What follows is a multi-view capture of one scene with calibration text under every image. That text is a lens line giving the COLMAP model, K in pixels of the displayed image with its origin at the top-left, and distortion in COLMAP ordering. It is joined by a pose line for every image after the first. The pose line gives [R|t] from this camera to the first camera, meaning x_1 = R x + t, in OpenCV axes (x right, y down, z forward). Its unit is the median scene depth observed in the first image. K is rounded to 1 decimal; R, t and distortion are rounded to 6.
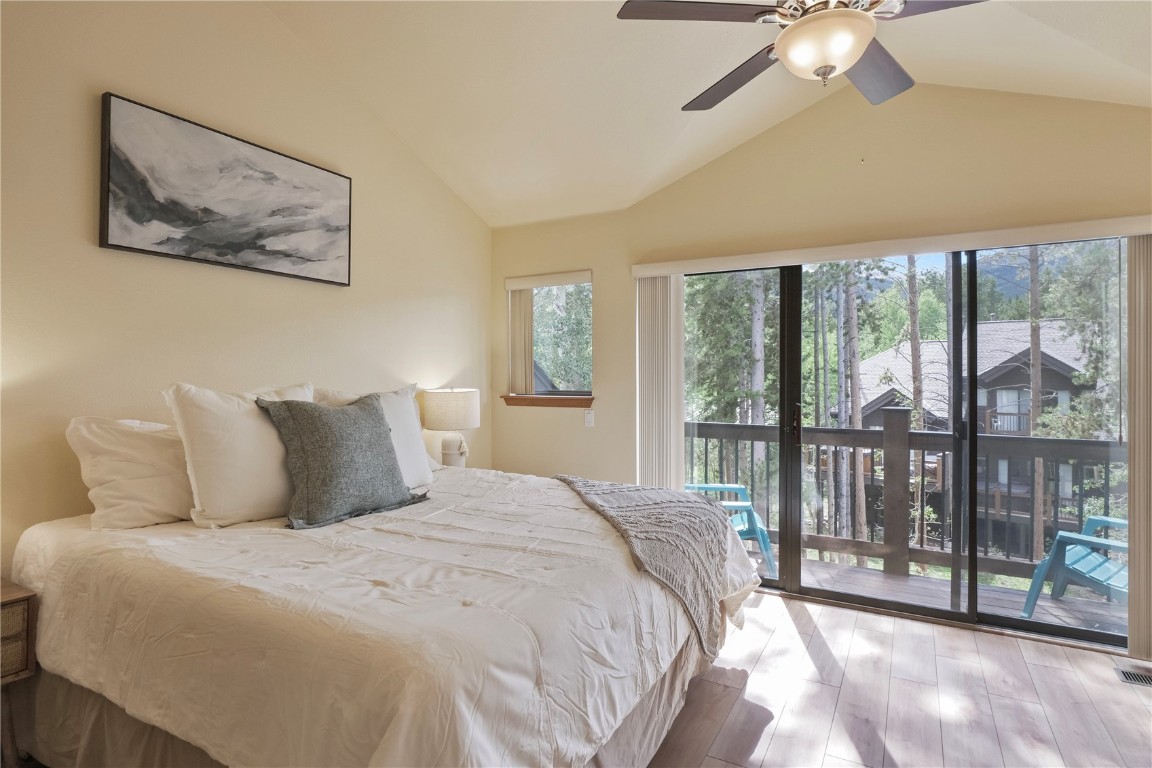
lens RADIAL K [[603.8, 0, 570.7], [0, 603.8, 387.3], [0, 0, 1]] dist [-0.006759, -0.000916]
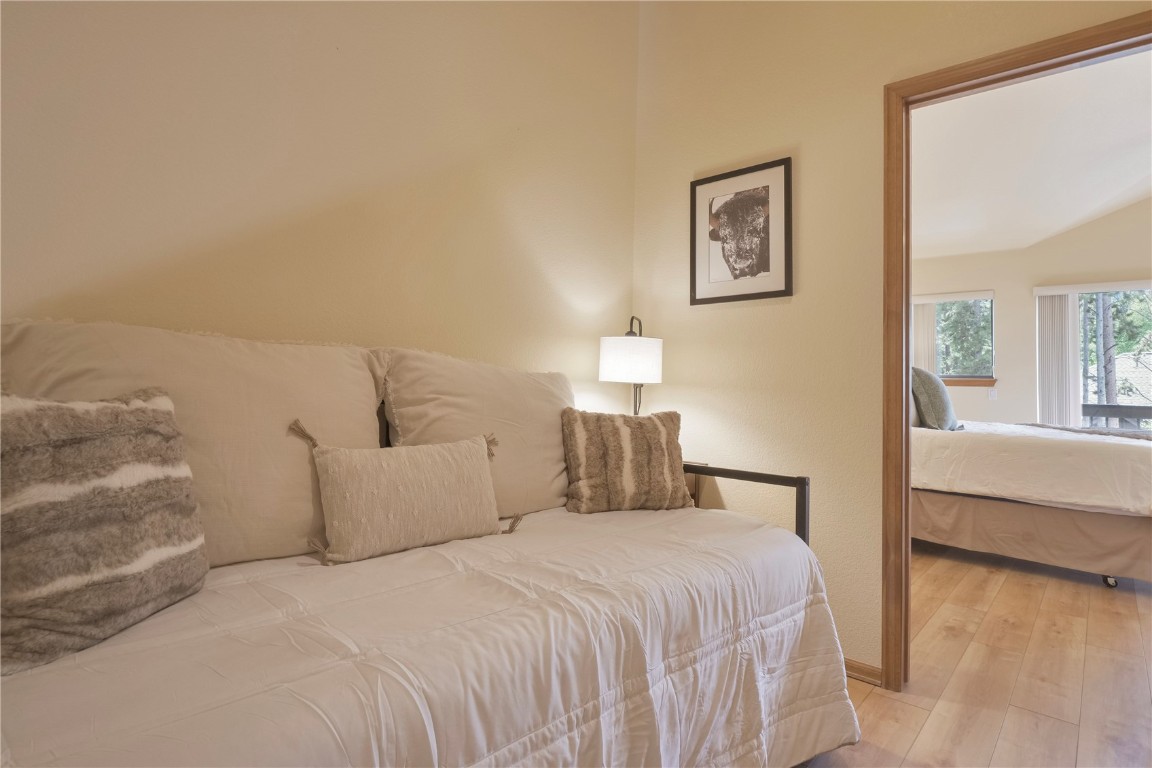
lens RADIAL K [[603.8, 0, 570.7], [0, 603.8, 387.3], [0, 0, 1]] dist [-0.006759, -0.000916]
pose [[0.977072, 0.027619, -0.211110, -0.208957], [-0.029977, 0.999519, -0.007977, 0.024968], [0.210788, 0.014123, 0.977430, -0.196332]]
